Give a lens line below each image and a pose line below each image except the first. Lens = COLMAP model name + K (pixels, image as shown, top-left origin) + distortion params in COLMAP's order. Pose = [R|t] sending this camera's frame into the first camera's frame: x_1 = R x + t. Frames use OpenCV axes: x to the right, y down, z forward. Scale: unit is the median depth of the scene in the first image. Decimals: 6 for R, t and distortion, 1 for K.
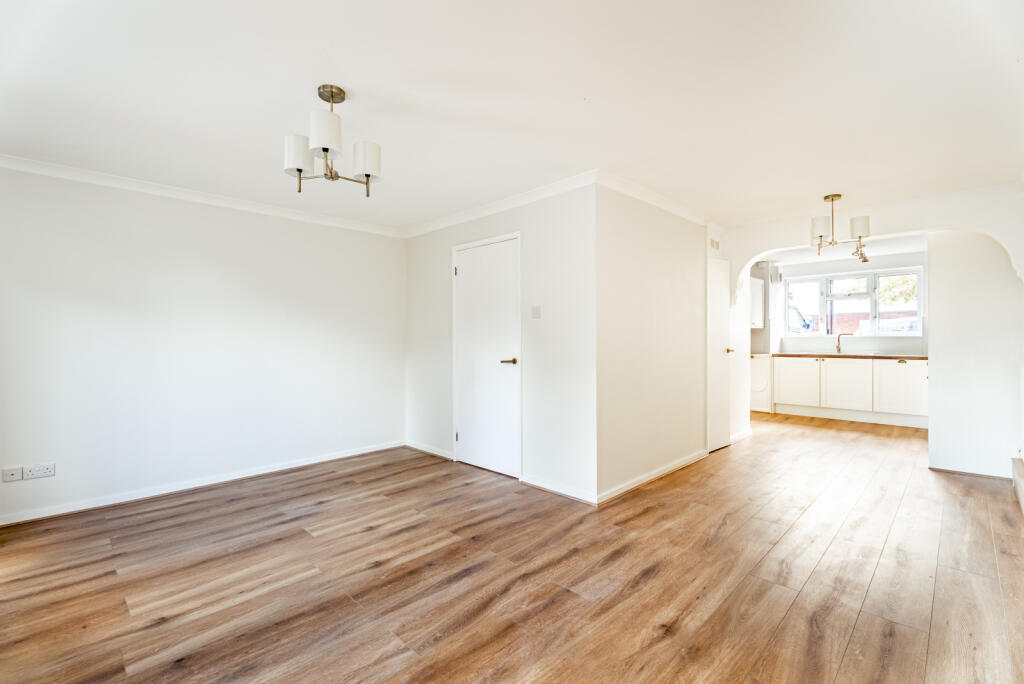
lens RADIAL K [[462.4, 0, 505.8], [0, 462.4, 340.1], [0, 0, 1]] dist [0.001198, -0.000002]
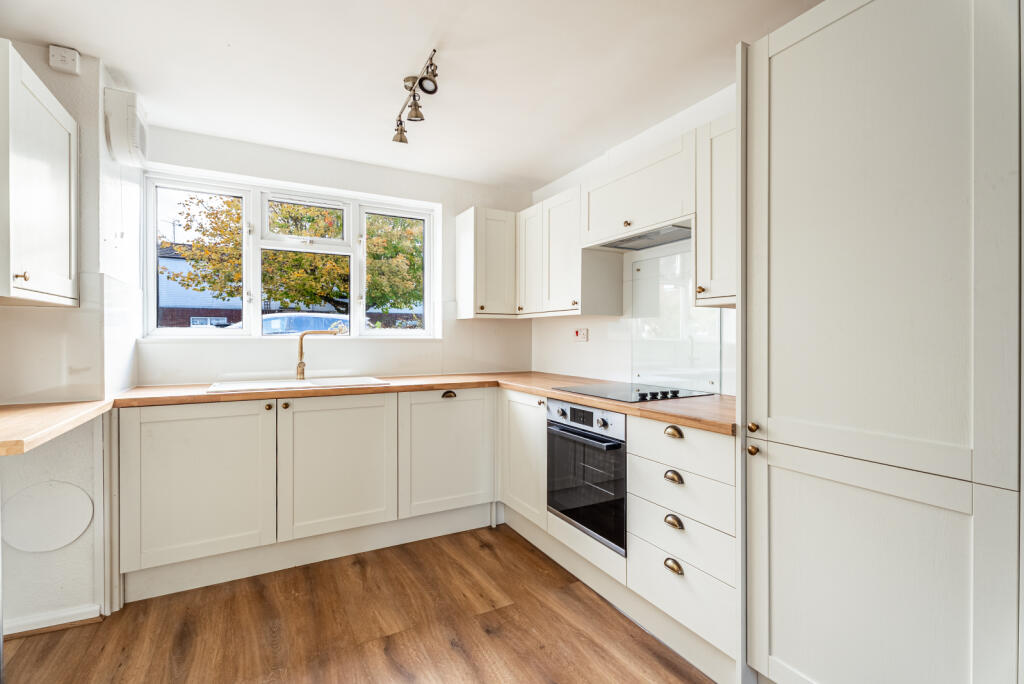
lens RADIAL K [[462.4, 0, 505.8], [0, 462.4, 340.1], [0, 0, 1]] dist [0.001198, -0.000002]
pose [[0.272455, -0.005310, 0.962154, 0.371510], [0.005358, 0.999978, 0.004001, -0.007061], [-0.962154, 0.004065, 0.272477, 0.693742]]
